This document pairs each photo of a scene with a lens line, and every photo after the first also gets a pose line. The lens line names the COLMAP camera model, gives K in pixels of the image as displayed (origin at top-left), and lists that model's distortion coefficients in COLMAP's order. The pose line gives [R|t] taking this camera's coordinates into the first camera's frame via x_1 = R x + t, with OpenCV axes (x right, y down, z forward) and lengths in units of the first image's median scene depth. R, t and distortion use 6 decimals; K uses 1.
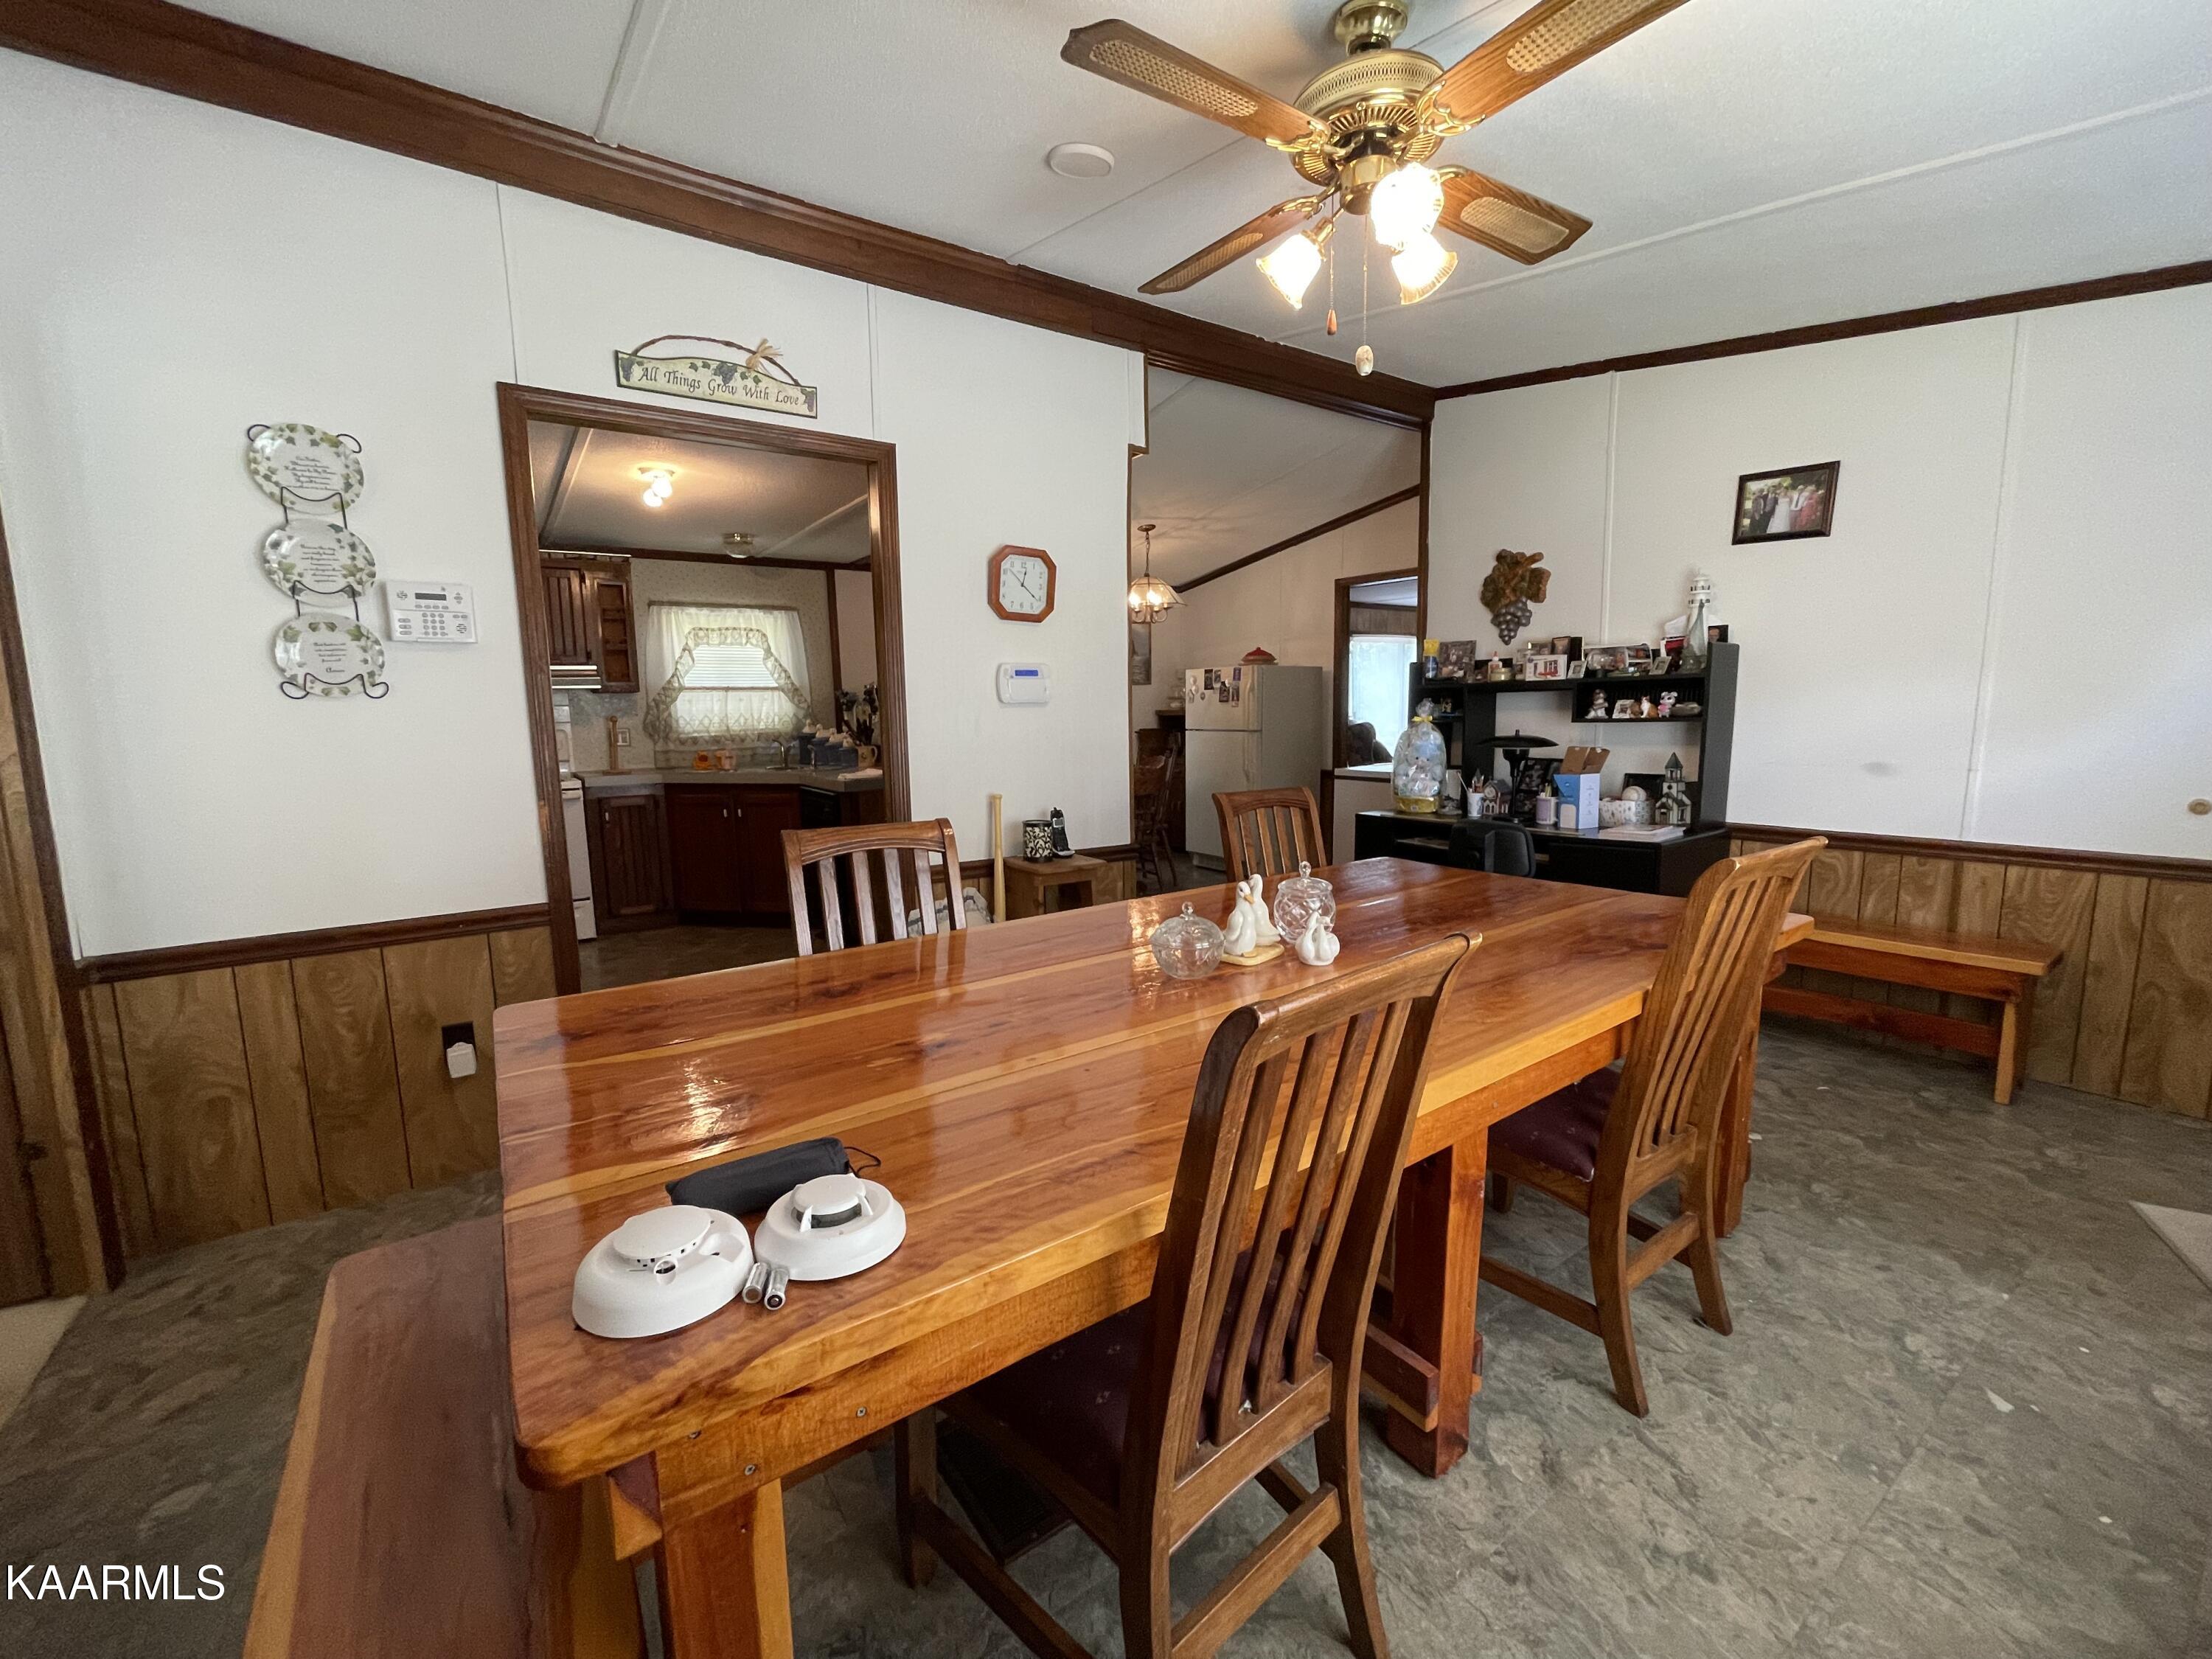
lens RADIAL K [[892.9, 0, 1098.5], [0, 892.9, 825.1], [0, 0, 1]] dist [-0.006593, 0.001362]
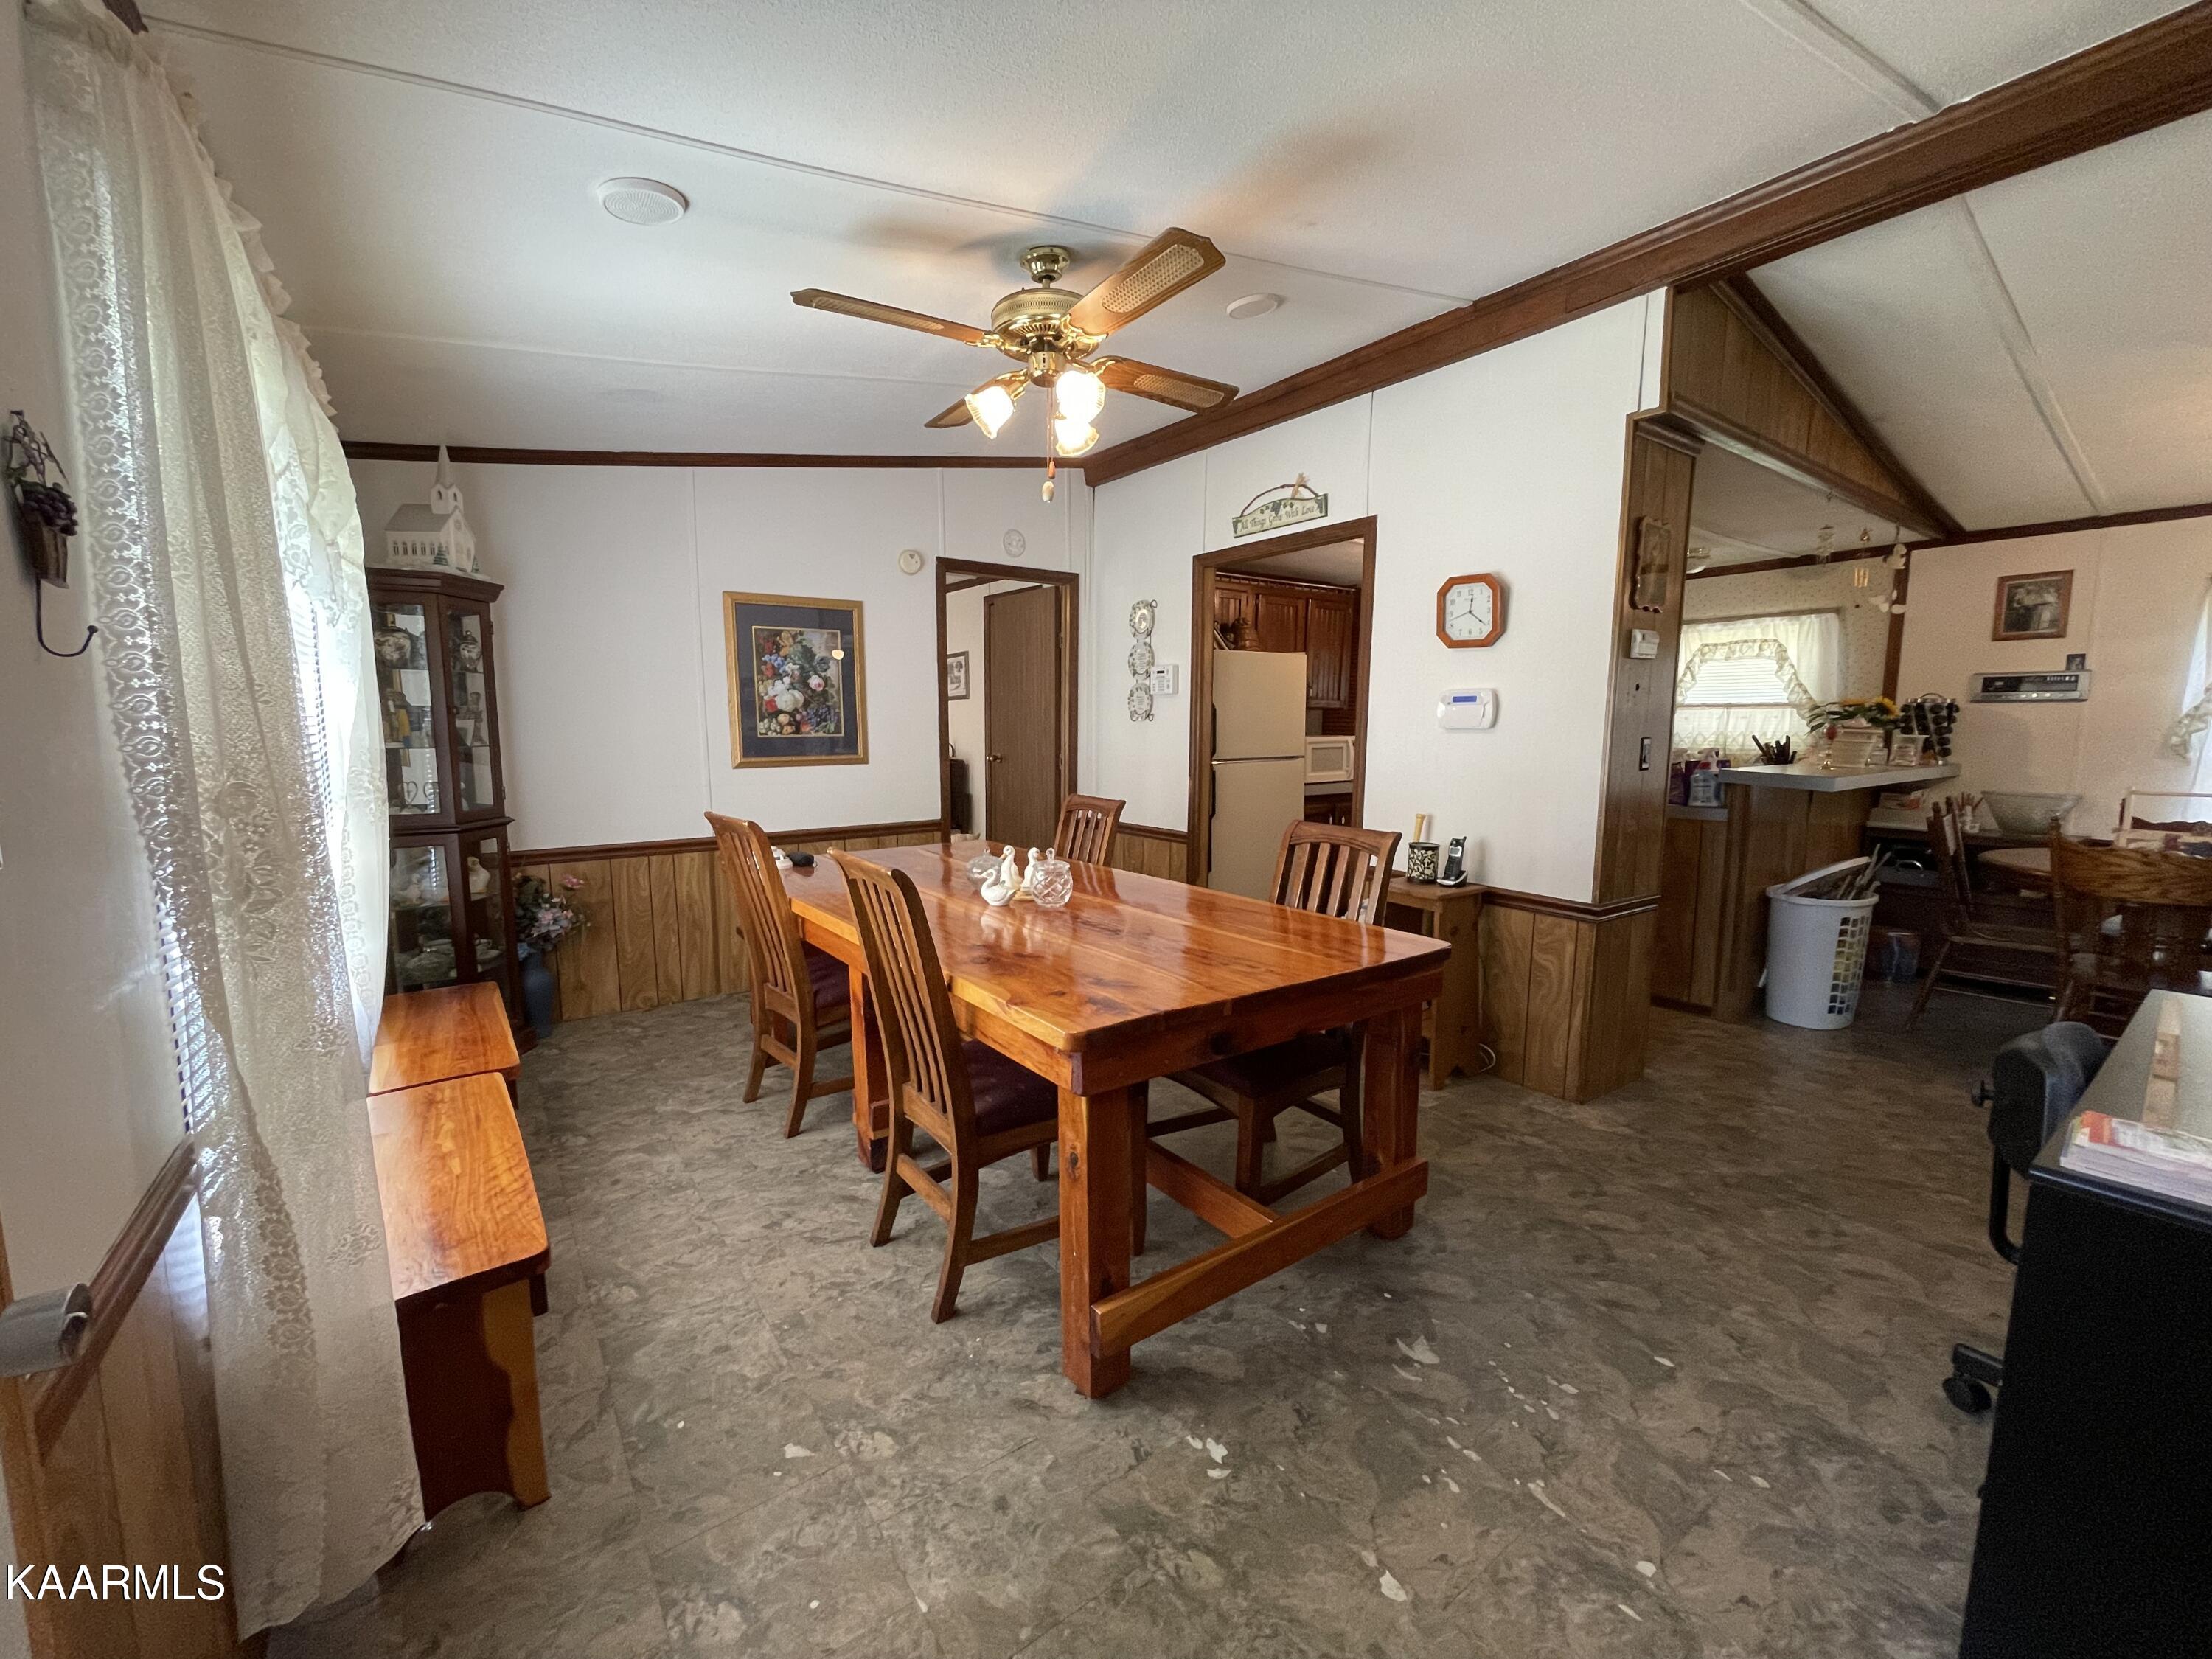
lens RADIAL K [[892.9, 0, 1115.1], [0, 892.9, 830.8], [0, 0, 1]] dist [-0.006593, 0.001362]
pose [[0.030835, 0.132424, -0.990713, 0.540562], [-0.132264, 0.983009, 0.127277, -0.059323], [0.990735, 0.127111, 0.047826, 0.342062]]
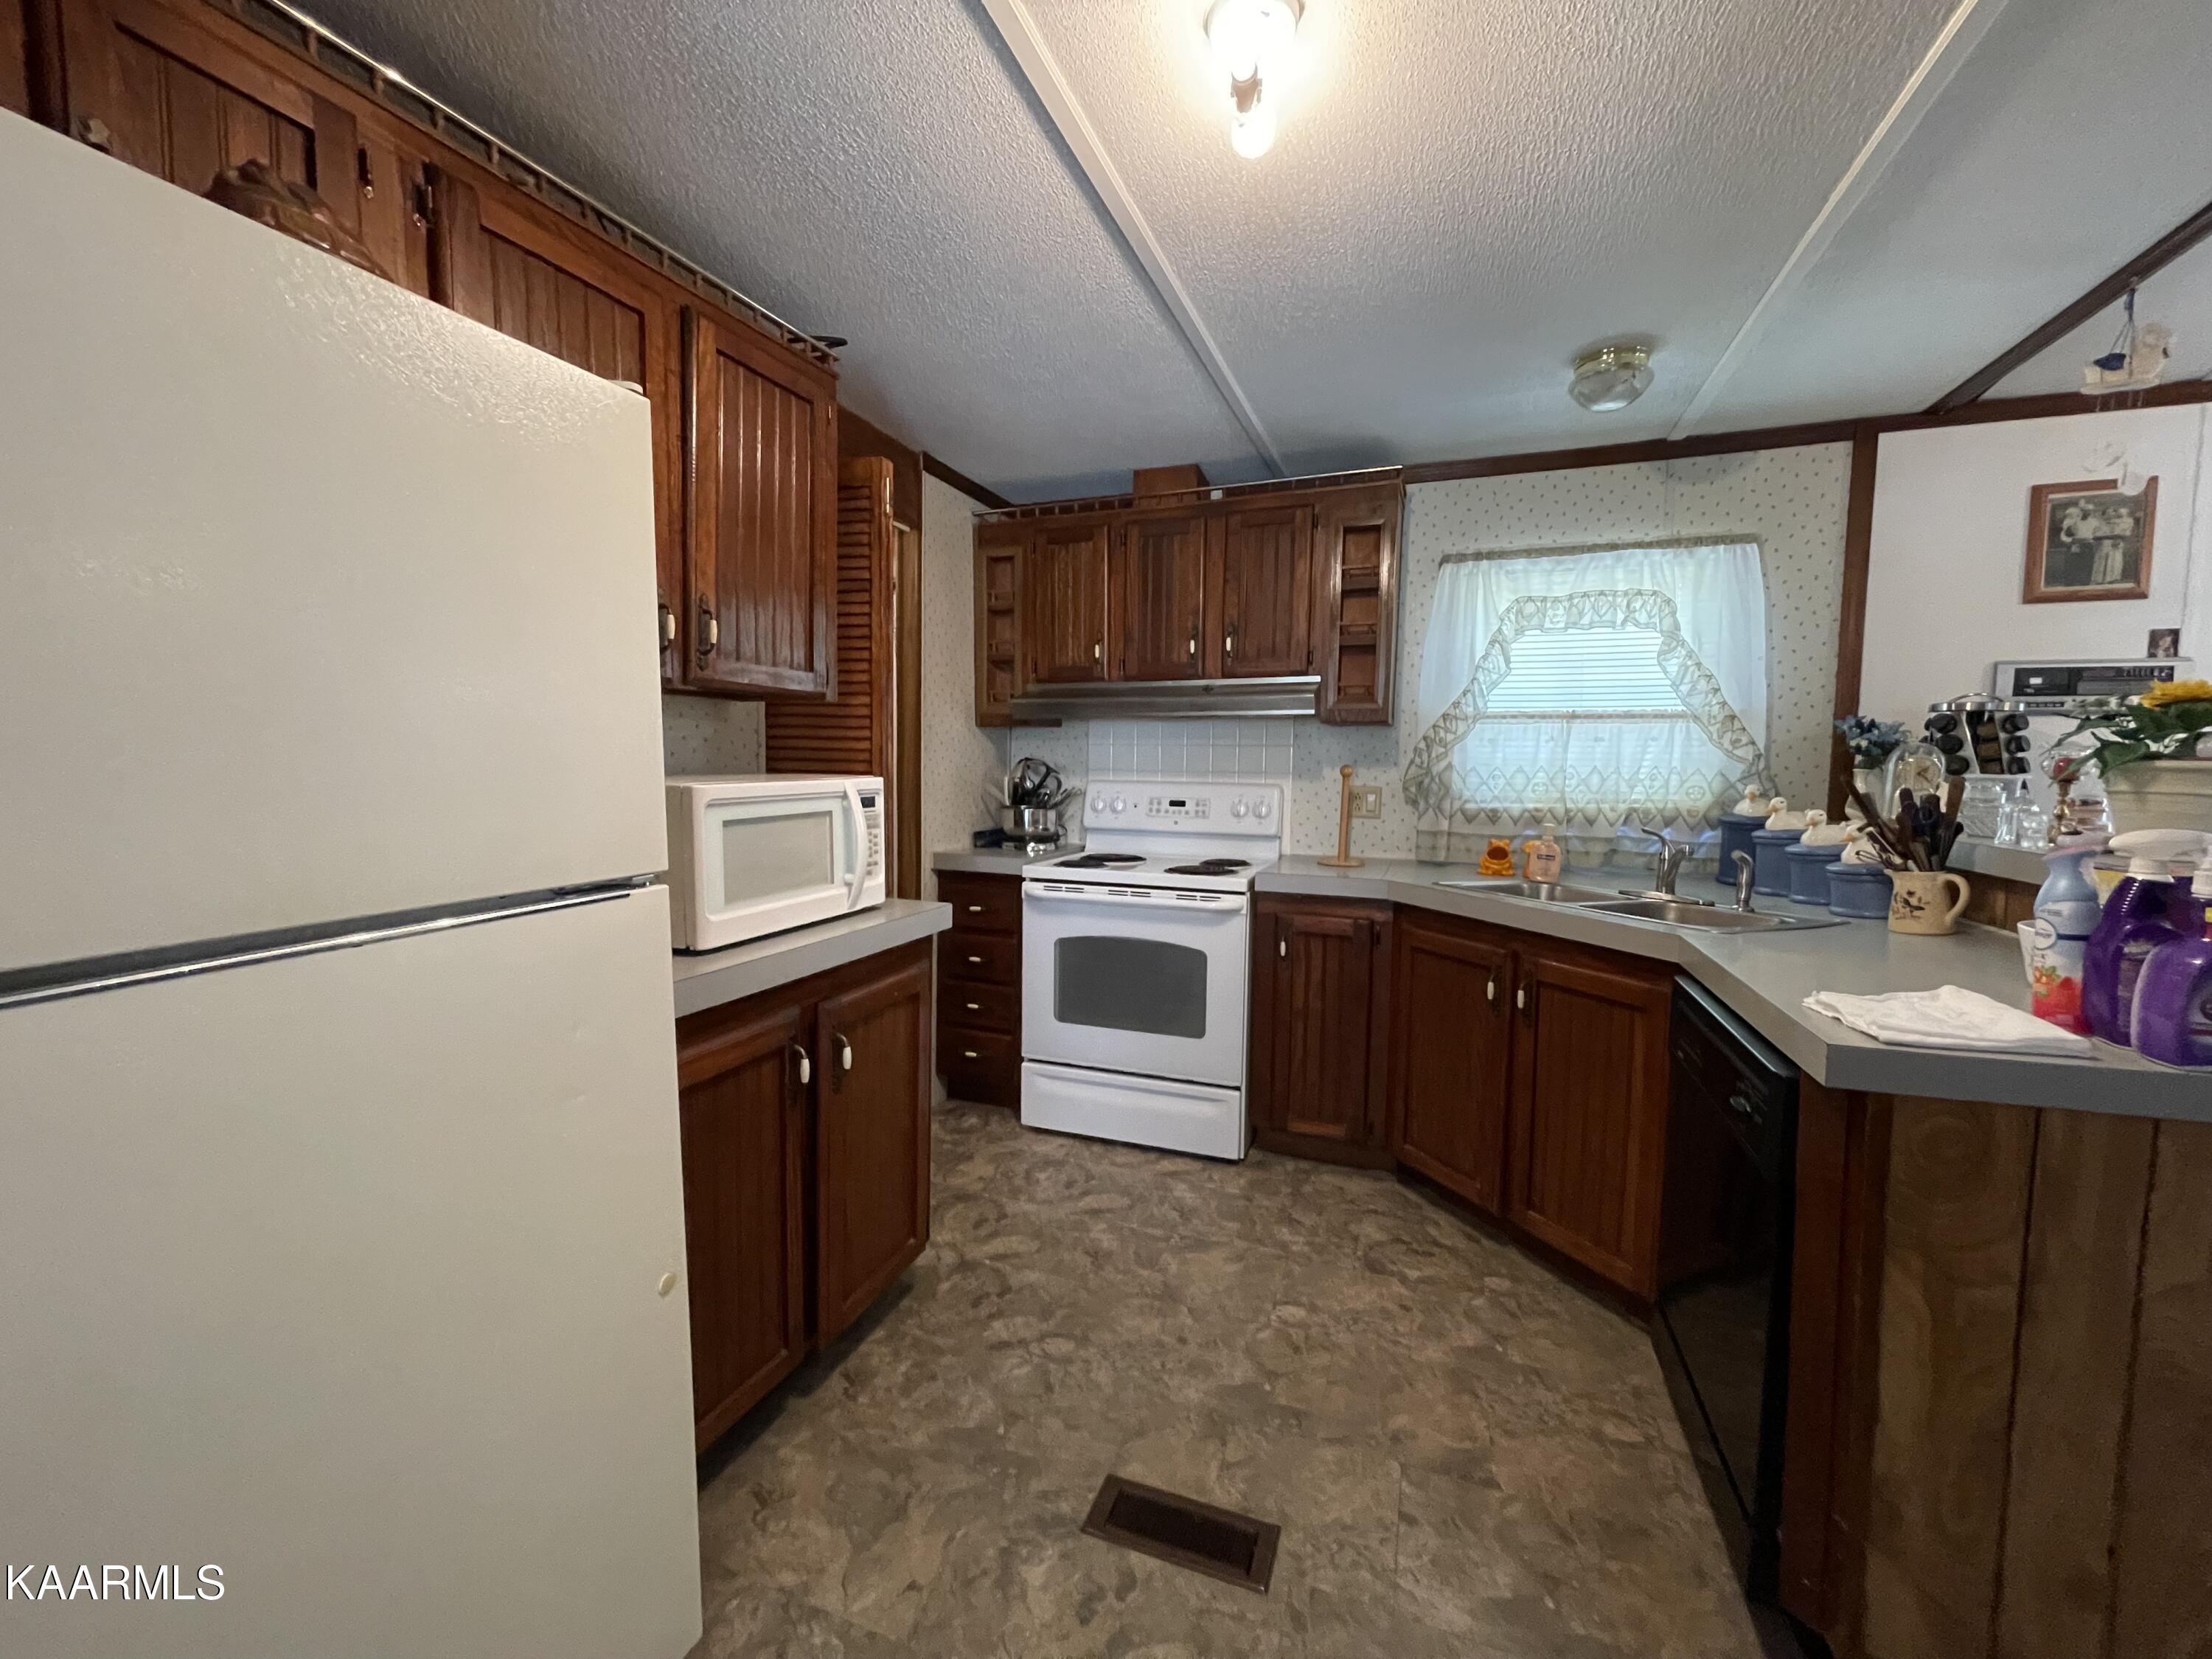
lens RADIAL K [[892.9, 0, 1106.7], [0, 892.9, 847.0], [0, 0, 1]] dist [-0.006593, 0.001362]
pose [[0.569534, 0.101597, -0.815665, -0.158177], [-0.124465, 0.991549, 0.036598, -0.069897], [0.812490, 0.080678, 0.577366, 0.532470]]
